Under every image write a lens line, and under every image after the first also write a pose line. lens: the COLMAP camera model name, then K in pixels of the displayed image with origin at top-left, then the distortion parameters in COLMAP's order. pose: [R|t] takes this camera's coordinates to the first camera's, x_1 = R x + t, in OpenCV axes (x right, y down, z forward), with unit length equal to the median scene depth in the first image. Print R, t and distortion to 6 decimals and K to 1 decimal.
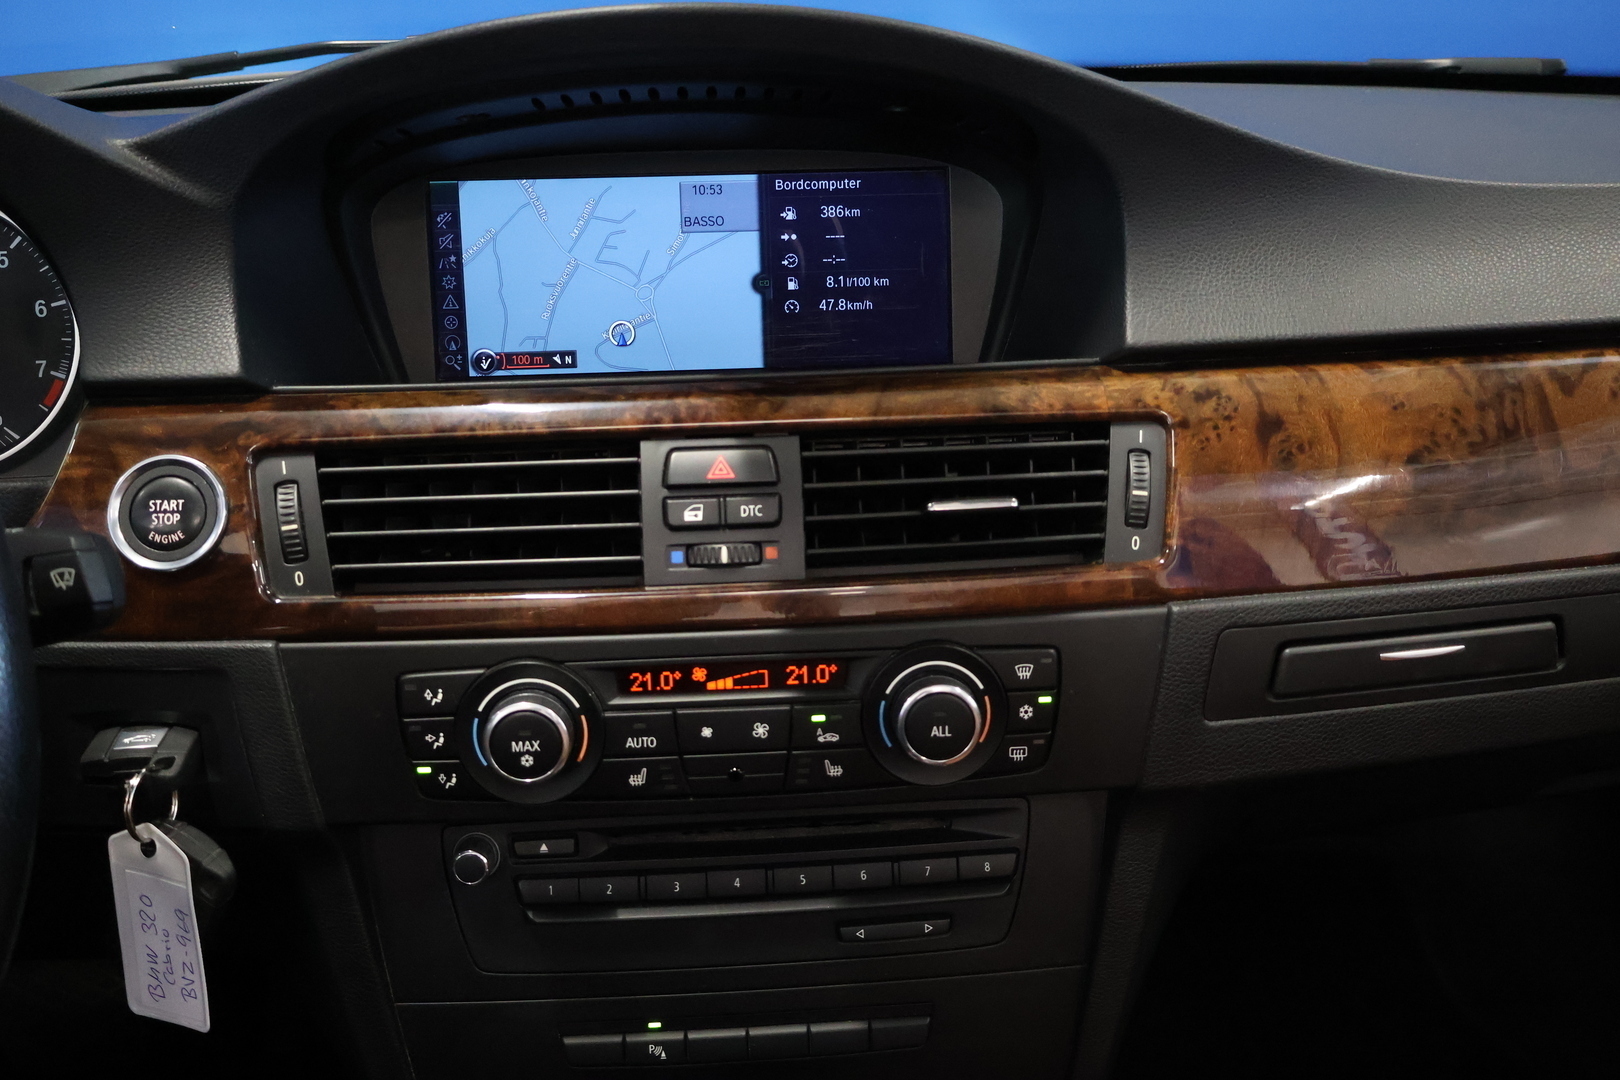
lens RADIAL K [[1473.5, 0, 810.0], [0, 1473.5, 540.0], [0, 0, 1]] dist [-0.002564, 0.004718]
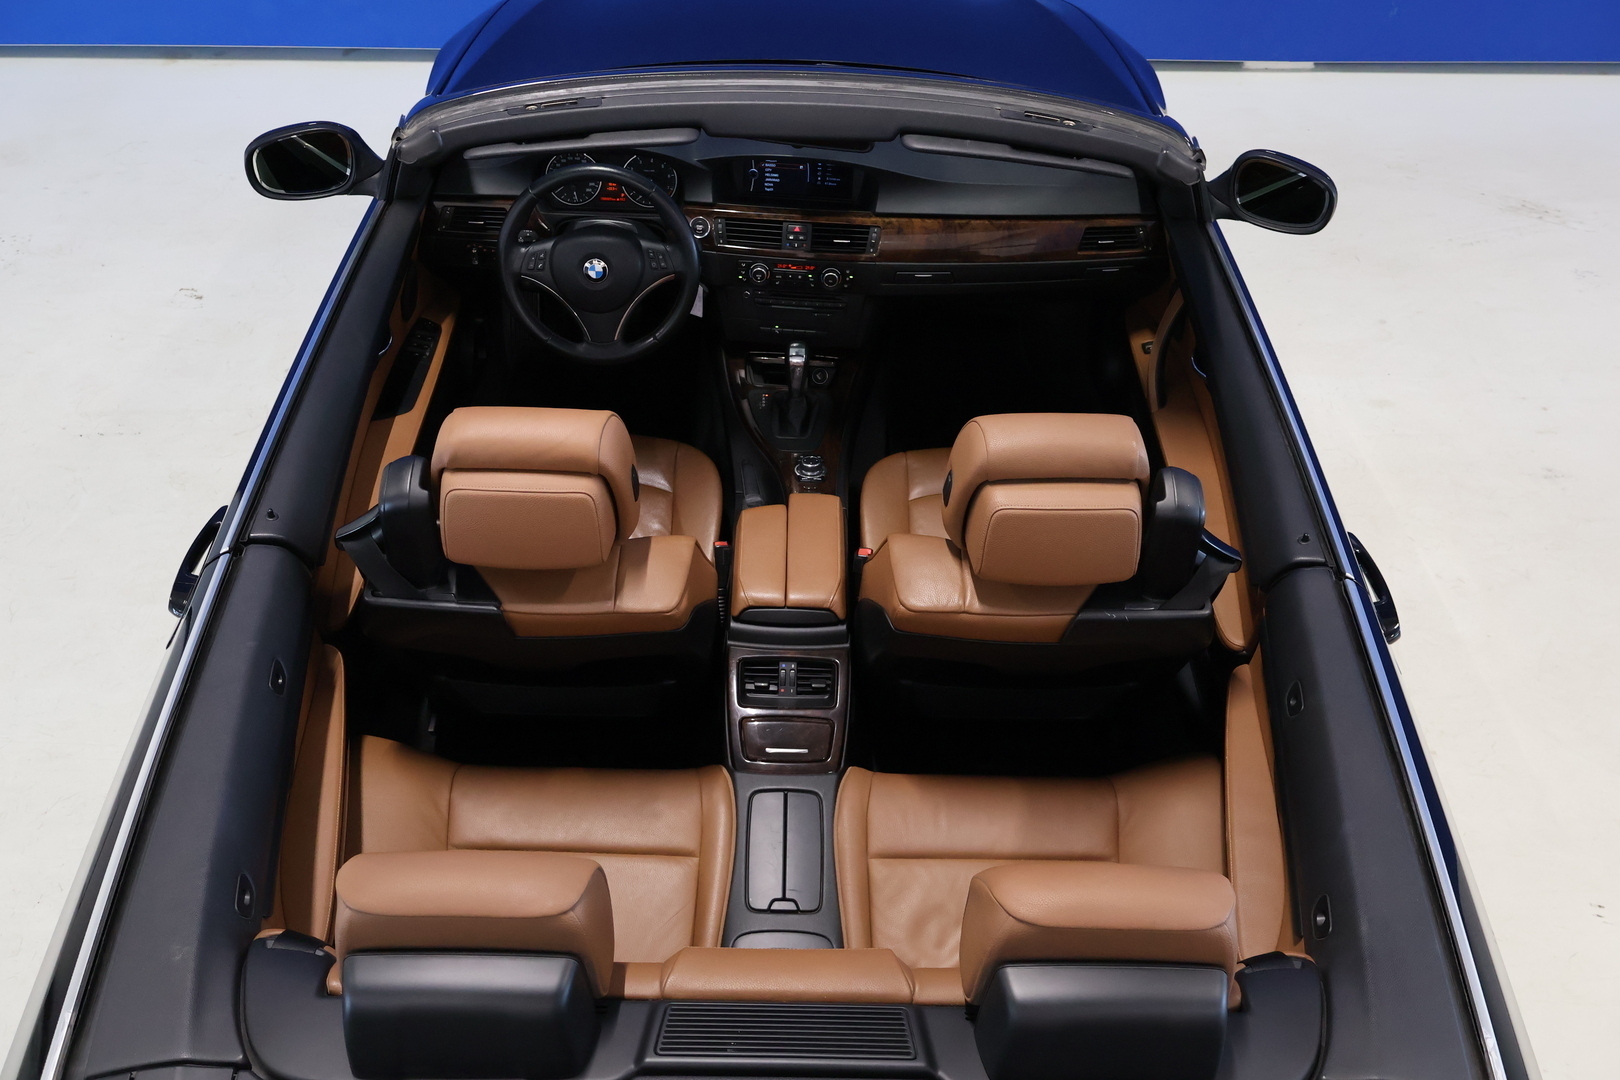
lens RADIAL K [[1473.5, 0, 810.0], [0, 1473.5, 540.0], [0, 0, 1]] dist [-0.002564, 0.004718]
pose [[0.989629, 0.126940, -0.067242, 0.502690], [-0.092010, 0.919612, 0.381901, -1.082775], [0.110315, -0.371753, 0.921754, -4.486469]]
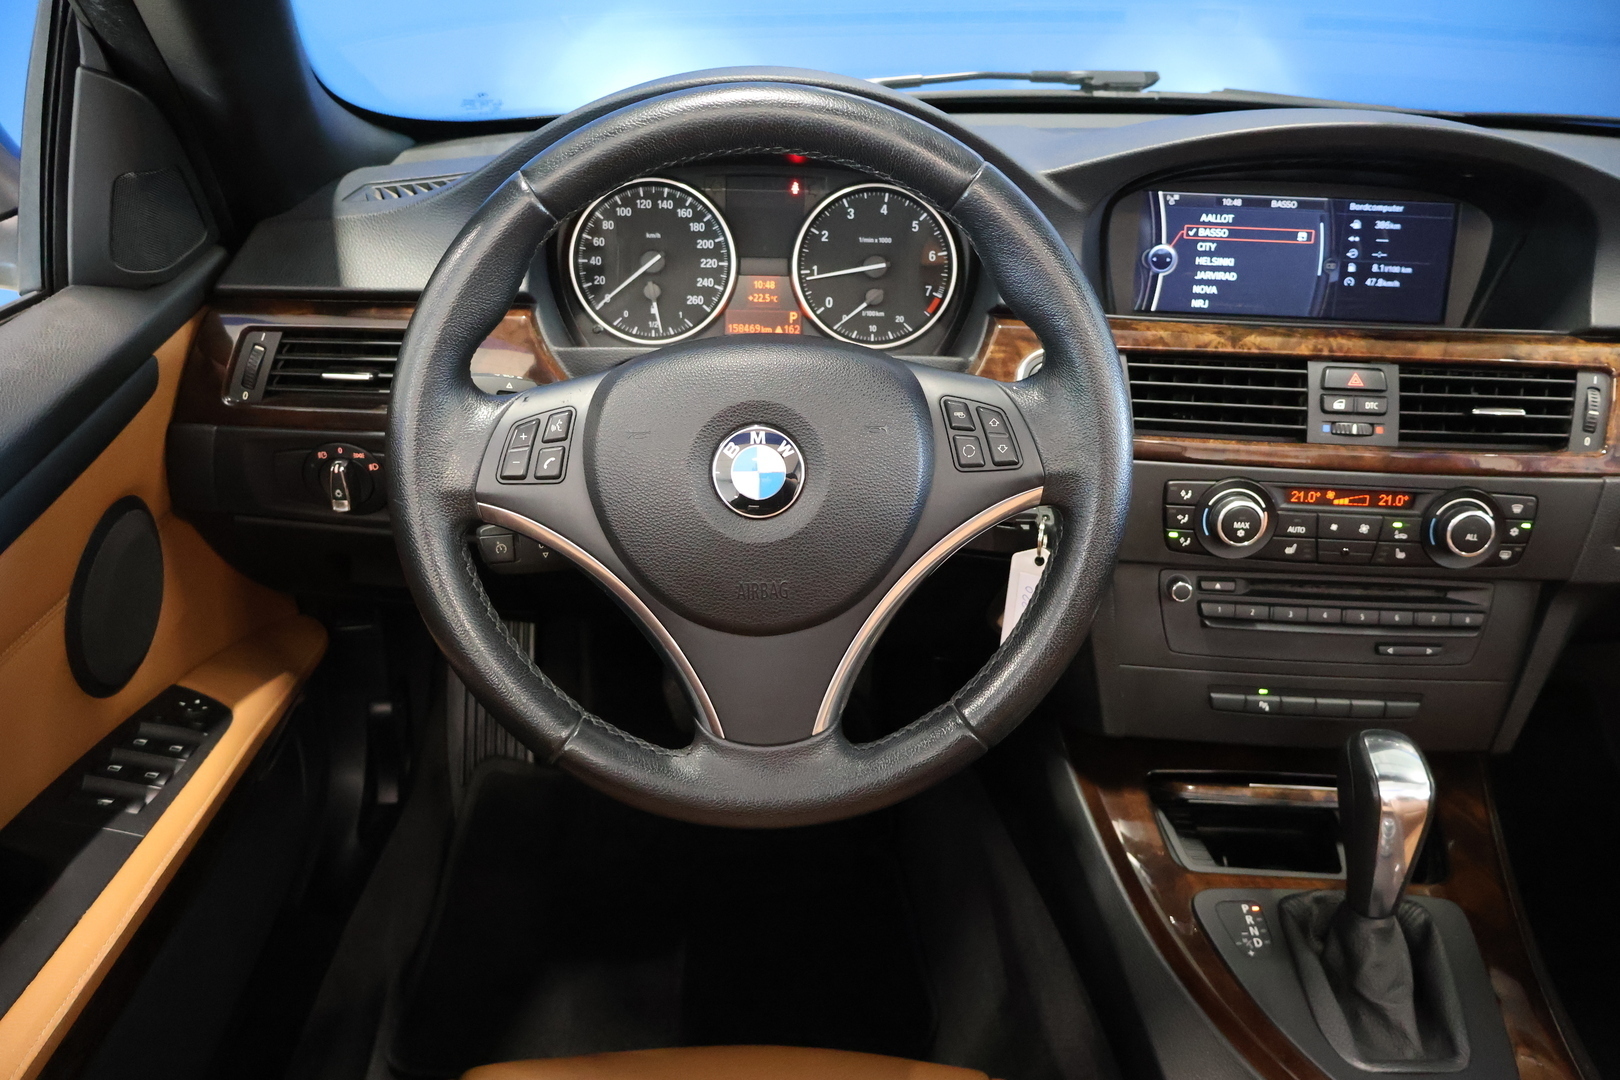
lens RADIAL K [[1338.4, 0, 810.0], [0, 1338.4, 540.0], [0, 0, 1]] dist [-0.005582, -0.001697]
pose [[0.993805, 0.084950, -0.071658, -0.575808], [-0.078525, 0.993006, 0.088165, 0.051415], [0.078646, -0.081992, 0.993525, -0.658869]]
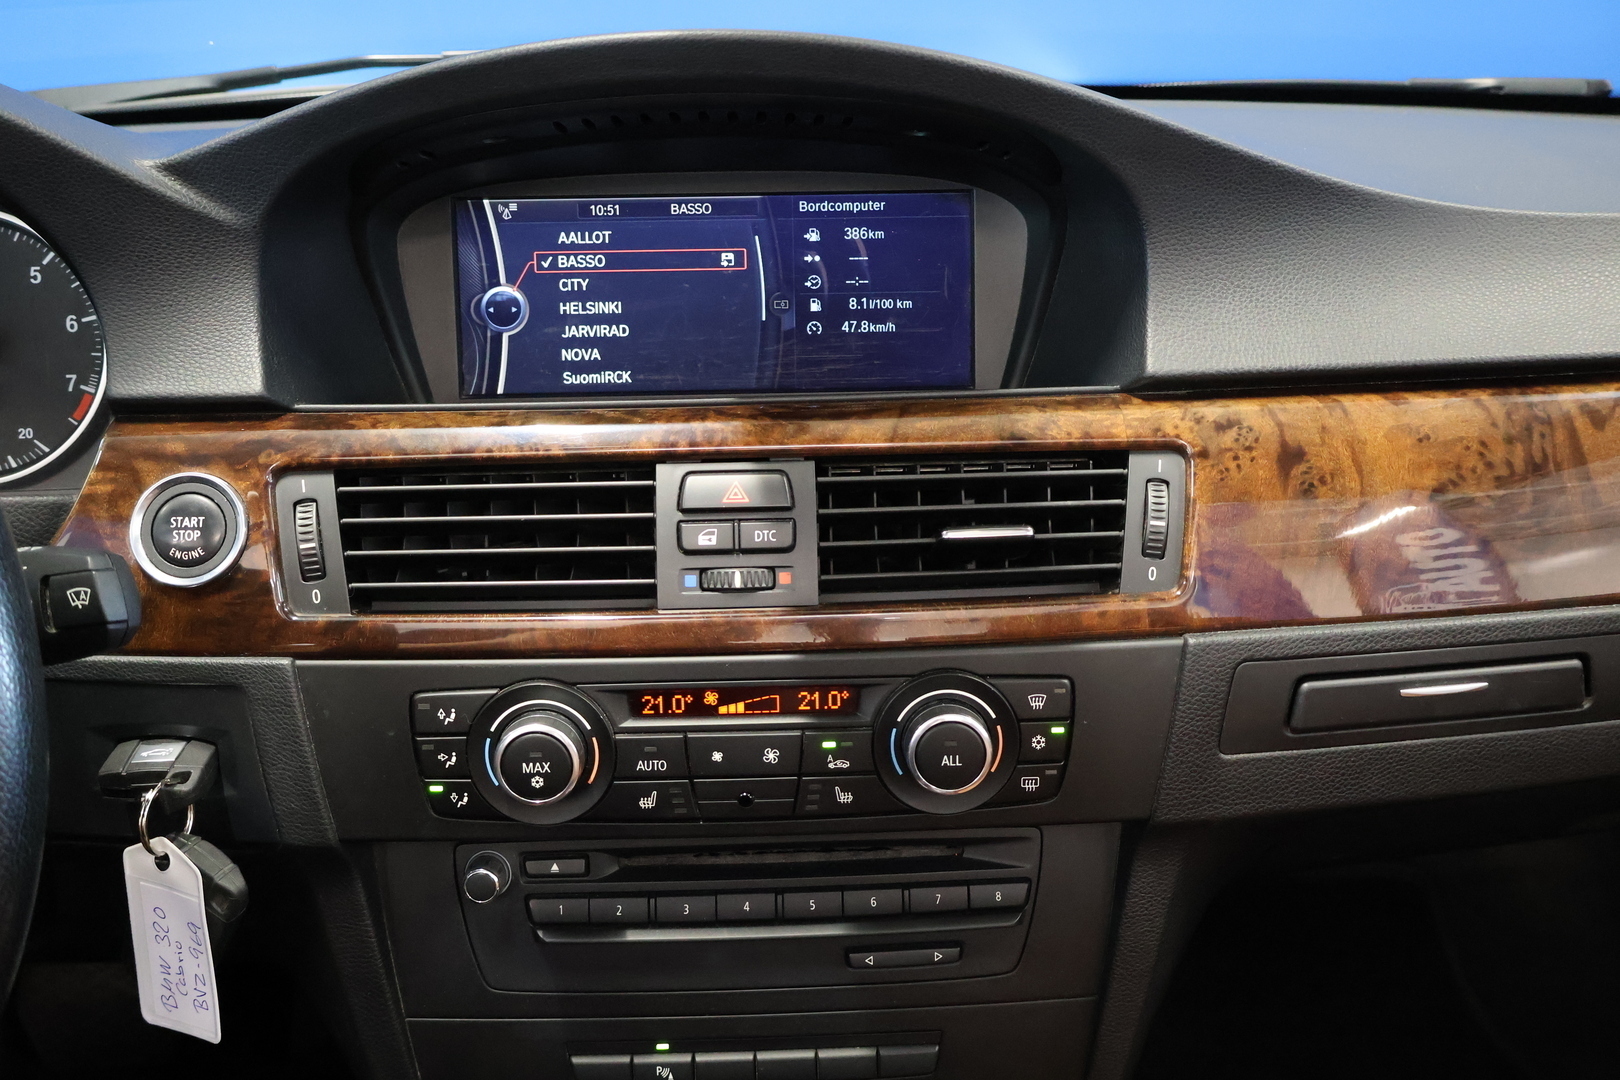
lens RADIAL K [[1473.5, 0, 810.0], [0, 1473.5, 540.0], [0, 0, 1]] dist [-0.002564, 0.004718]
pose [[0.999451, 0.015341, -0.029382, 0.019609], [-0.015410, 0.999879, -0.002135, -0.015101], [0.029346, 0.002587, 0.999566, 0.001630]]
